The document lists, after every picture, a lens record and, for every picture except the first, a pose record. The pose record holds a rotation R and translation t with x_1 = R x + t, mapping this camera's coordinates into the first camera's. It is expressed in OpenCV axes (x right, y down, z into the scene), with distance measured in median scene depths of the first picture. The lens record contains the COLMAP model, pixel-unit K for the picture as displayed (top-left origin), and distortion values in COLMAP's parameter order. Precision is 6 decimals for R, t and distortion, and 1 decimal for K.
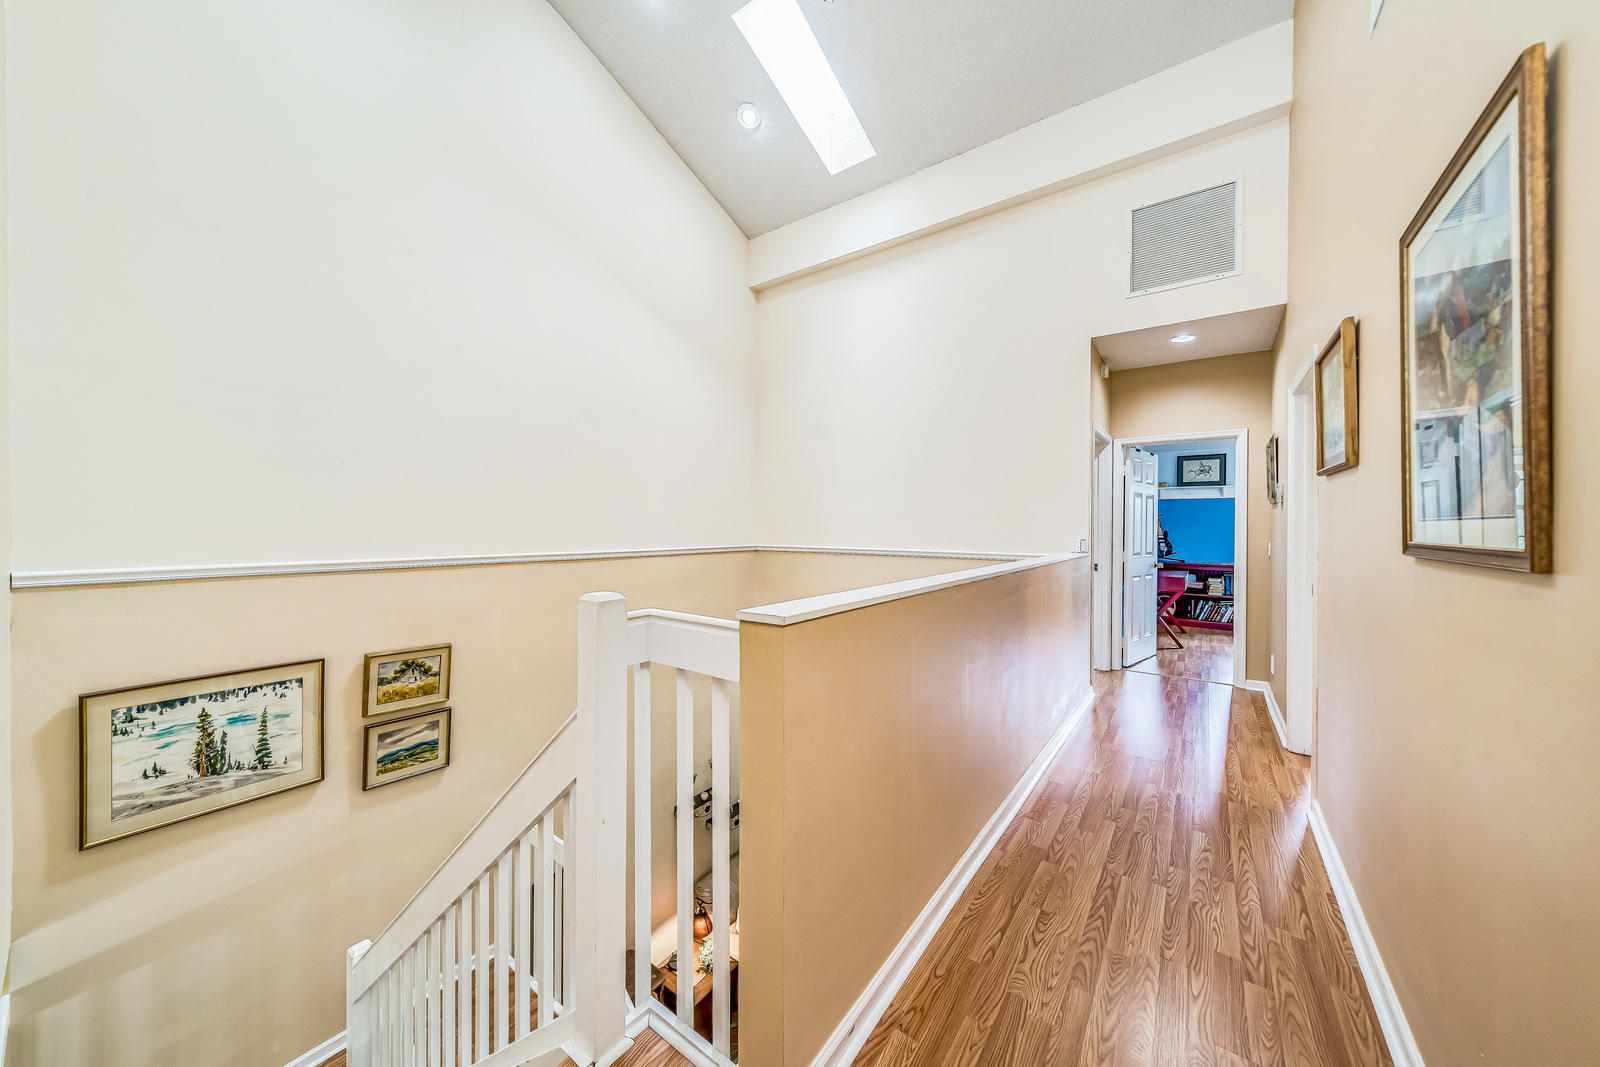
lens RADIAL K [[546.0, 0, 792.9], [0, 546.0, 526.2], [0, 0, 1]] dist [0.000991, -0.000318]
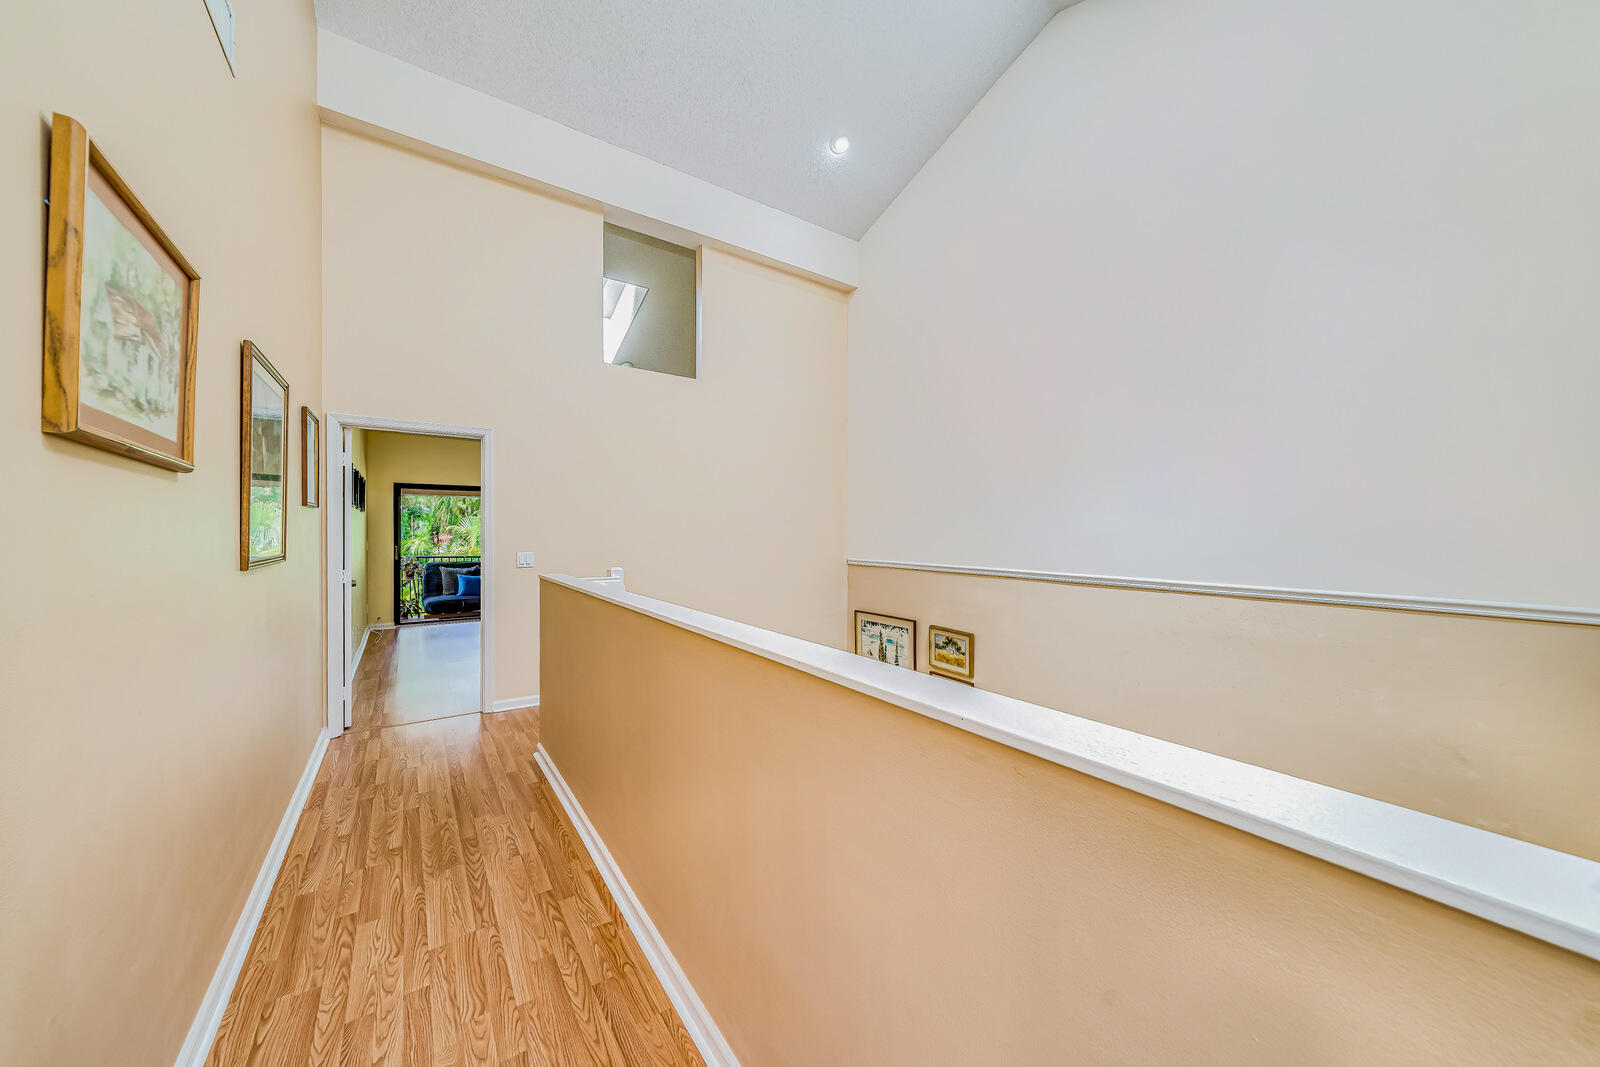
lens RADIAL K [[546.0, 0, 798.2], [0, 546.0, 524.2], [0, 0, 1]] dist [0.000991, -0.000318]
pose [[-0.297112, -0.019738, -0.954639, 1.319086], [-0.011338, 0.999789, -0.017142, -0.033549], [0.954775, 0.005730, -0.297273, 1.768143]]
